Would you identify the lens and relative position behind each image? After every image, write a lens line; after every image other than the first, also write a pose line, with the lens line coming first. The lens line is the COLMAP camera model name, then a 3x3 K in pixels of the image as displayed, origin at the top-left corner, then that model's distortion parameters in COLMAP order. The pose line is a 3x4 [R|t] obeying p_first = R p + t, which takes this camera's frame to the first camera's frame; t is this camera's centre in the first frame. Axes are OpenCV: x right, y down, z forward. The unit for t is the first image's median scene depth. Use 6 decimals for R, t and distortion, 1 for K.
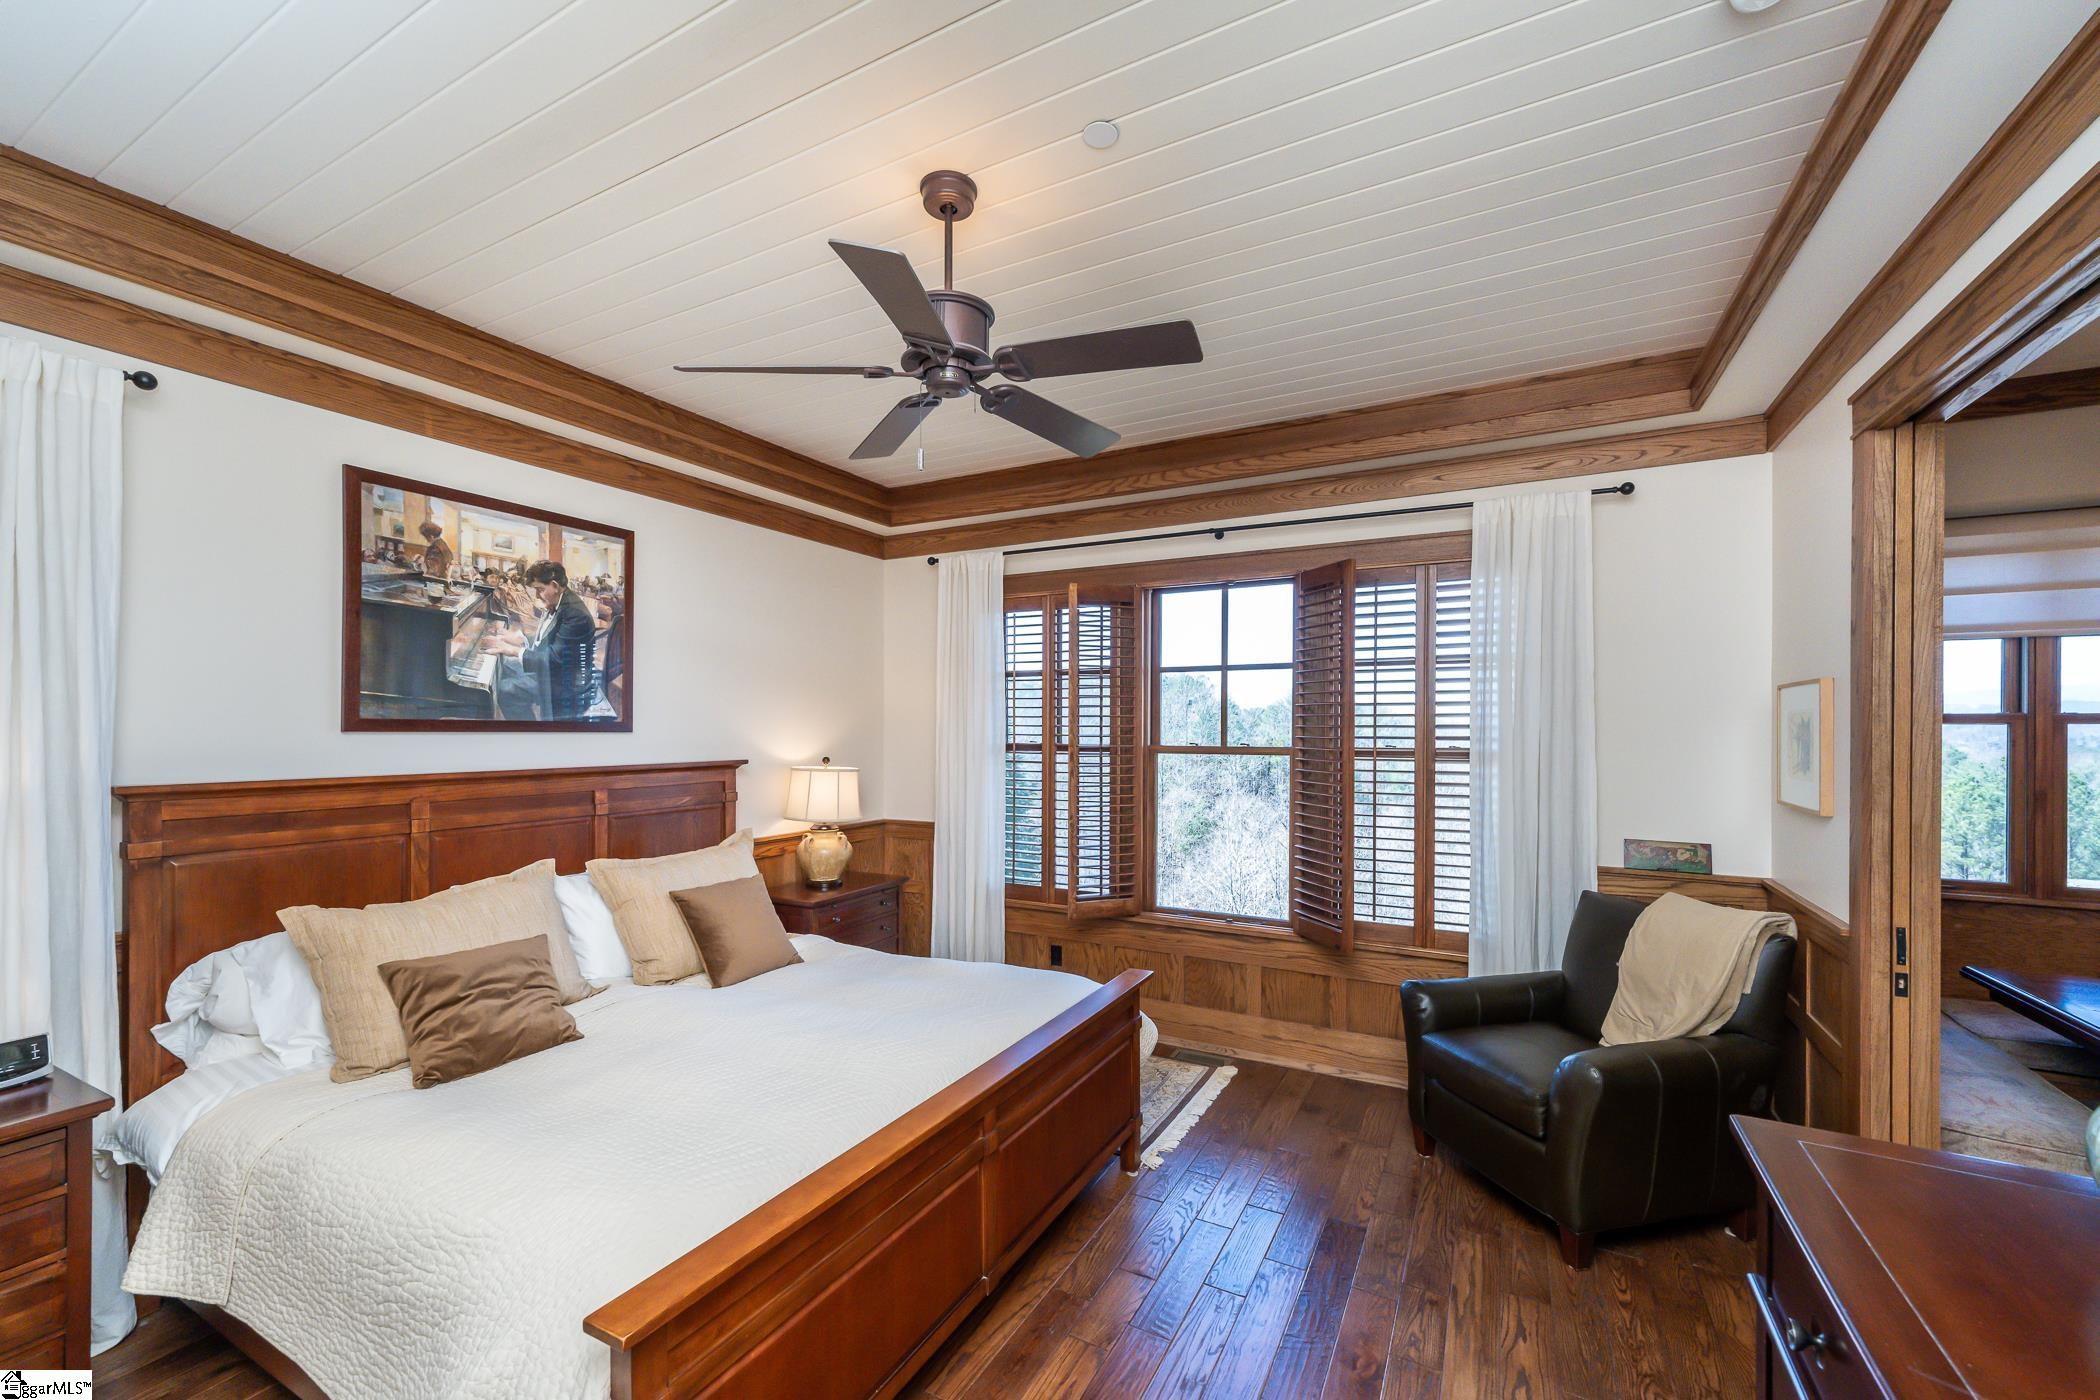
lens RADIAL K [[833.7, 0, 1059.1], [0, 833.7, 720.3], [0, 0, 1]] dist [0.021057, 0.000210]
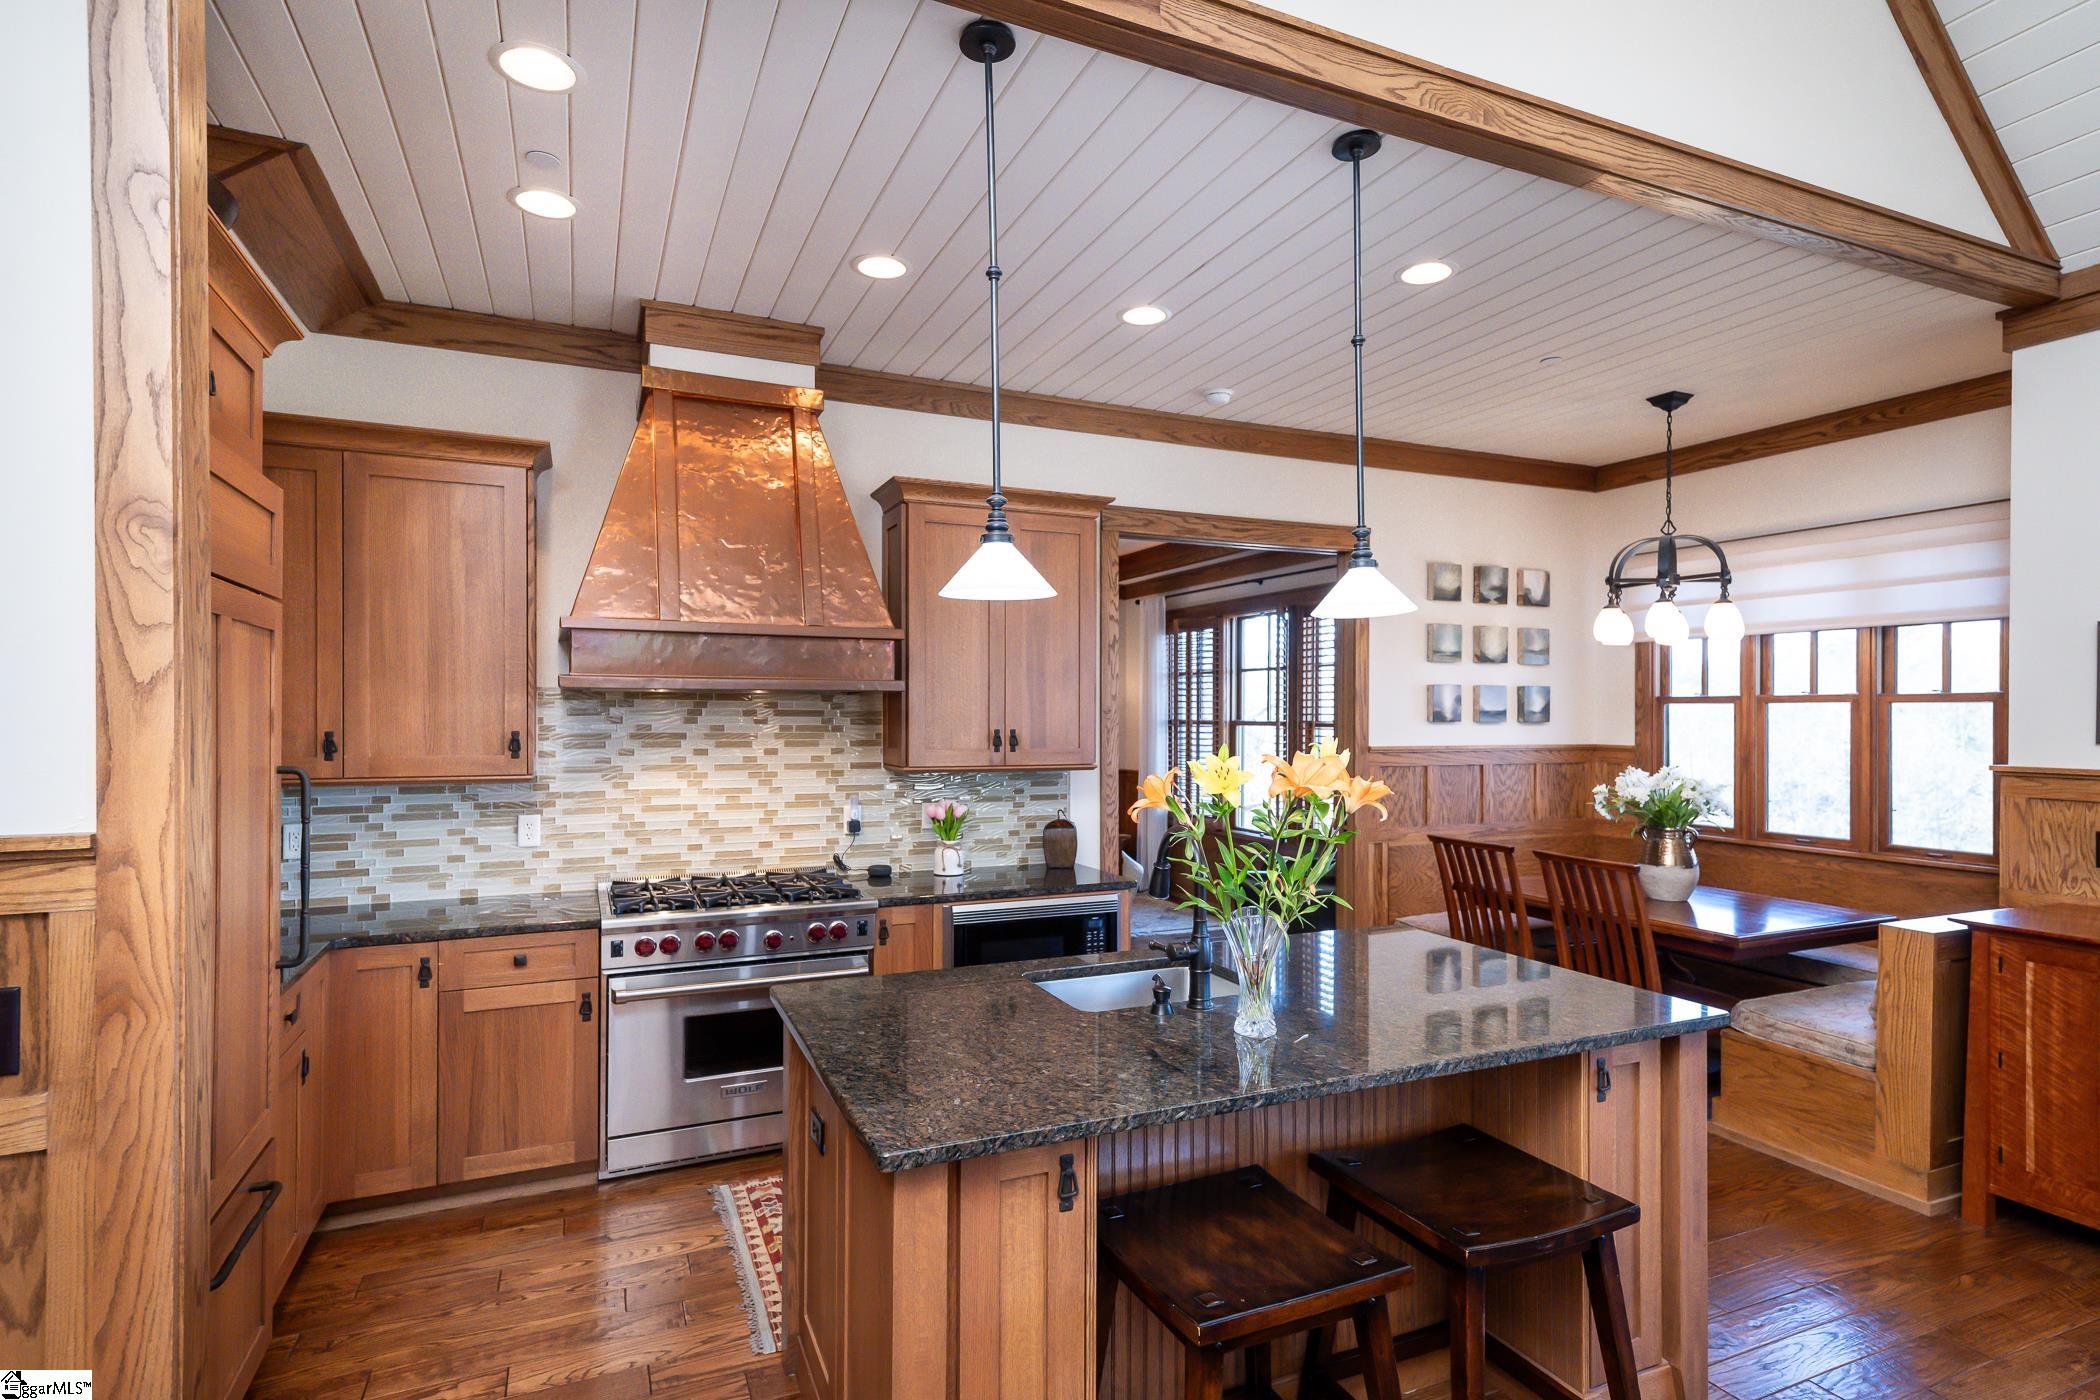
lens RADIAL K [[1040.9, 0, 1056.9], [0, 1040.9, 708.9], [0, 0, 1]] dist [0.015607, 0.000389]
pose [[0.793373, -0.003048, -0.608728, 1.326476], [0.008510, 0.999945, 0.006084, -0.005958], [0.608676, -0.010008, 0.793356, -0.924694]]
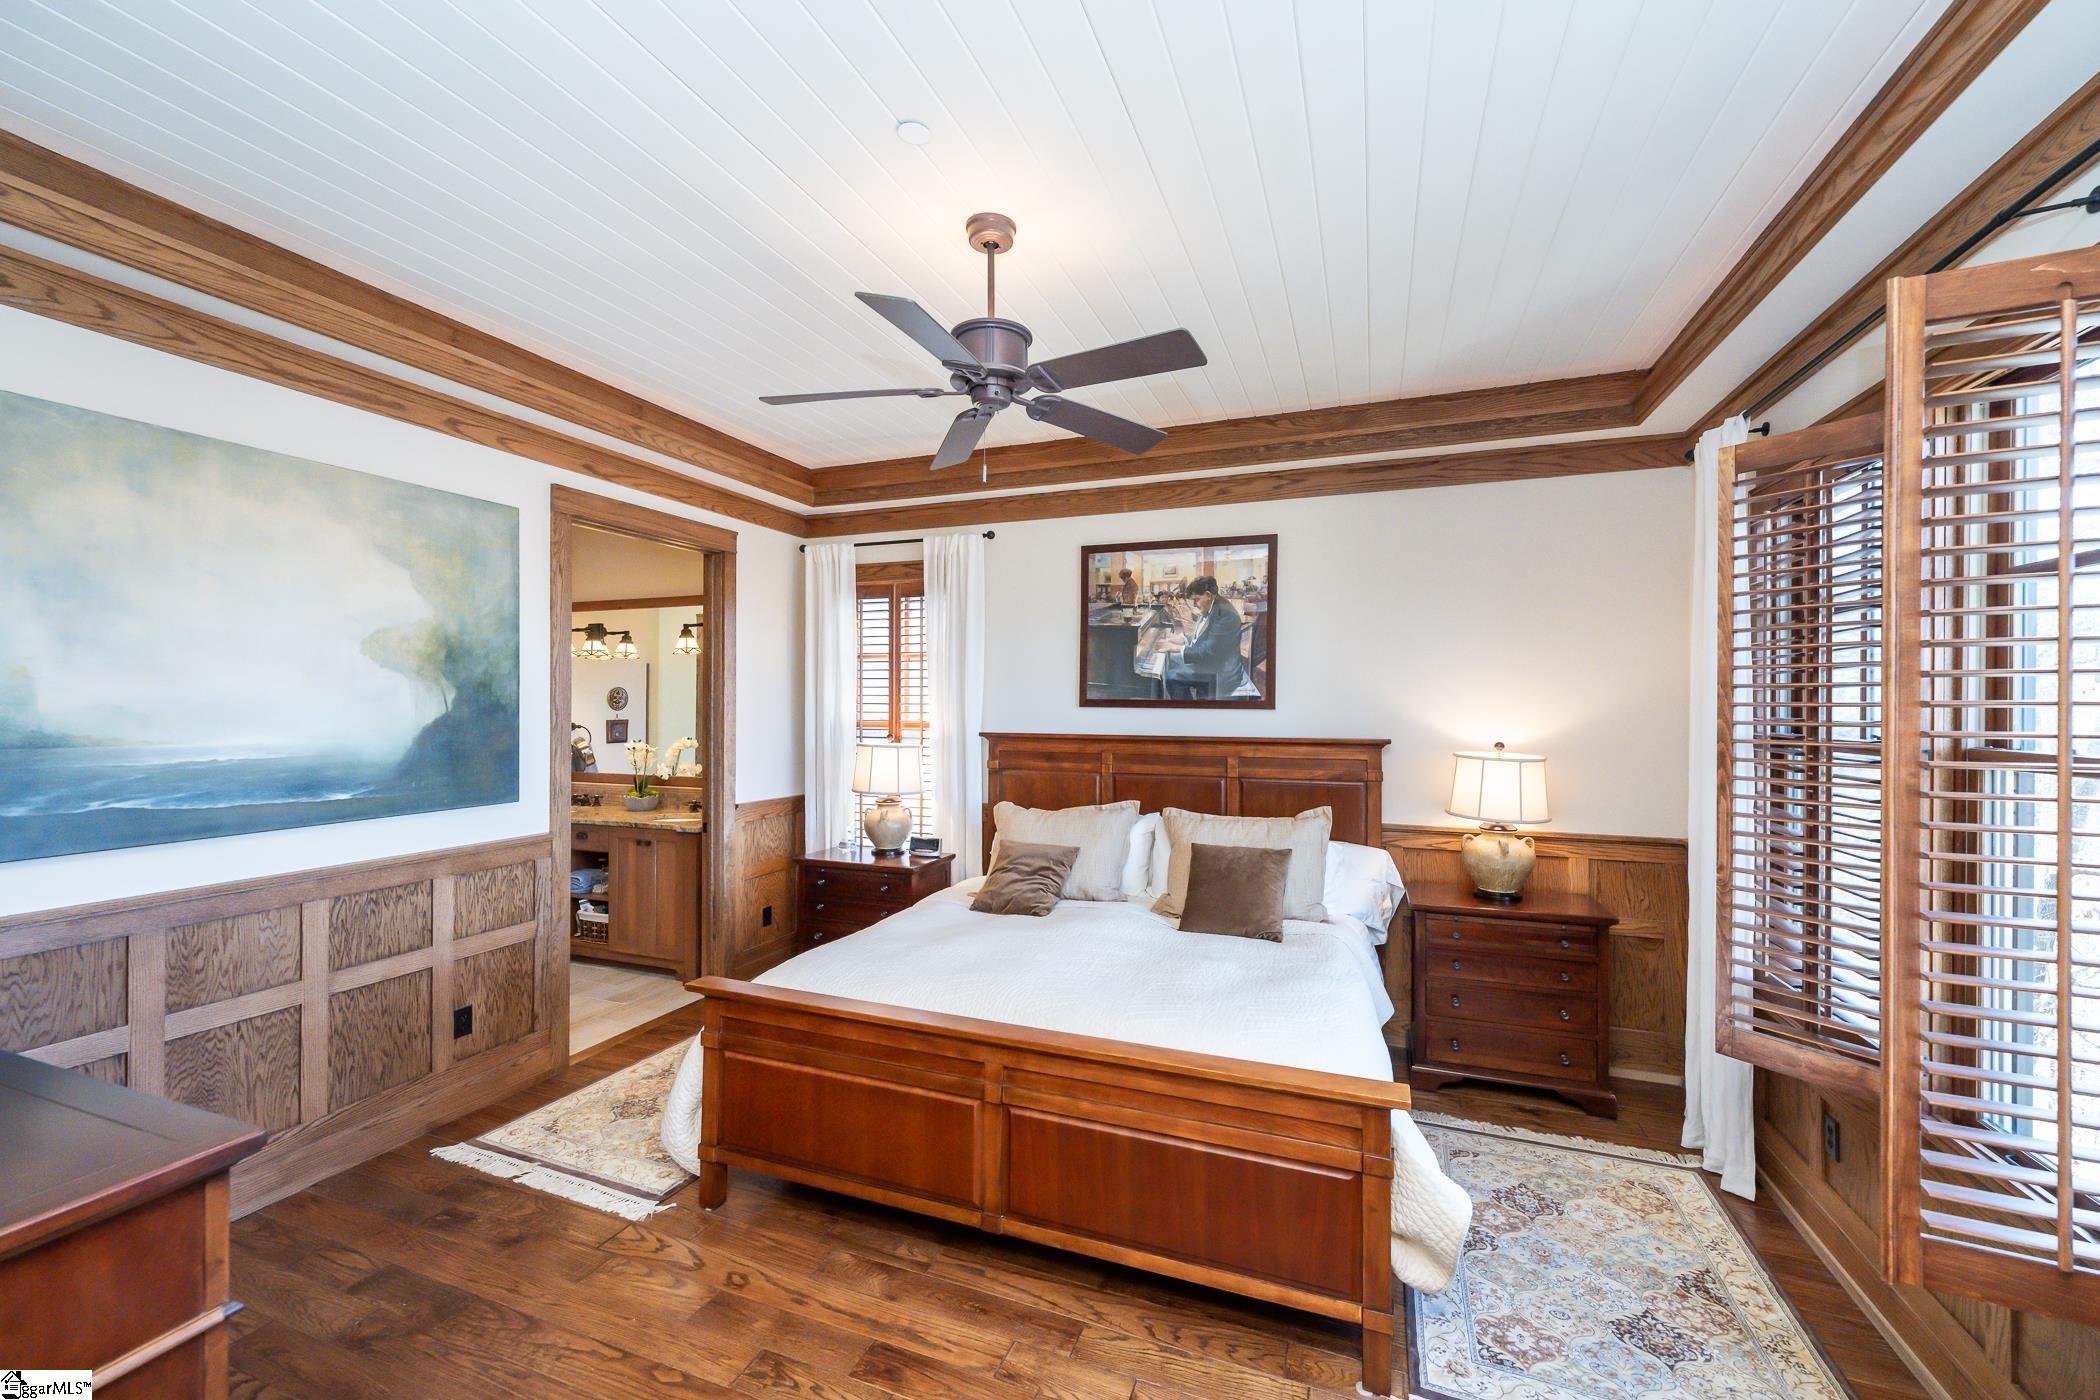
lens RADIAL K [[833.7, 0, 1056.0], [0, 833.7, 700.1], [0, 0, 1]] dist [0.021057, 0.000210]
pose [[0.134873, -0.006022, -0.990845, 0.650619], [0.001365, 0.999982, -0.005892, 0.008068], [0.990862, -0.000558, 0.134879, 0.617189]]
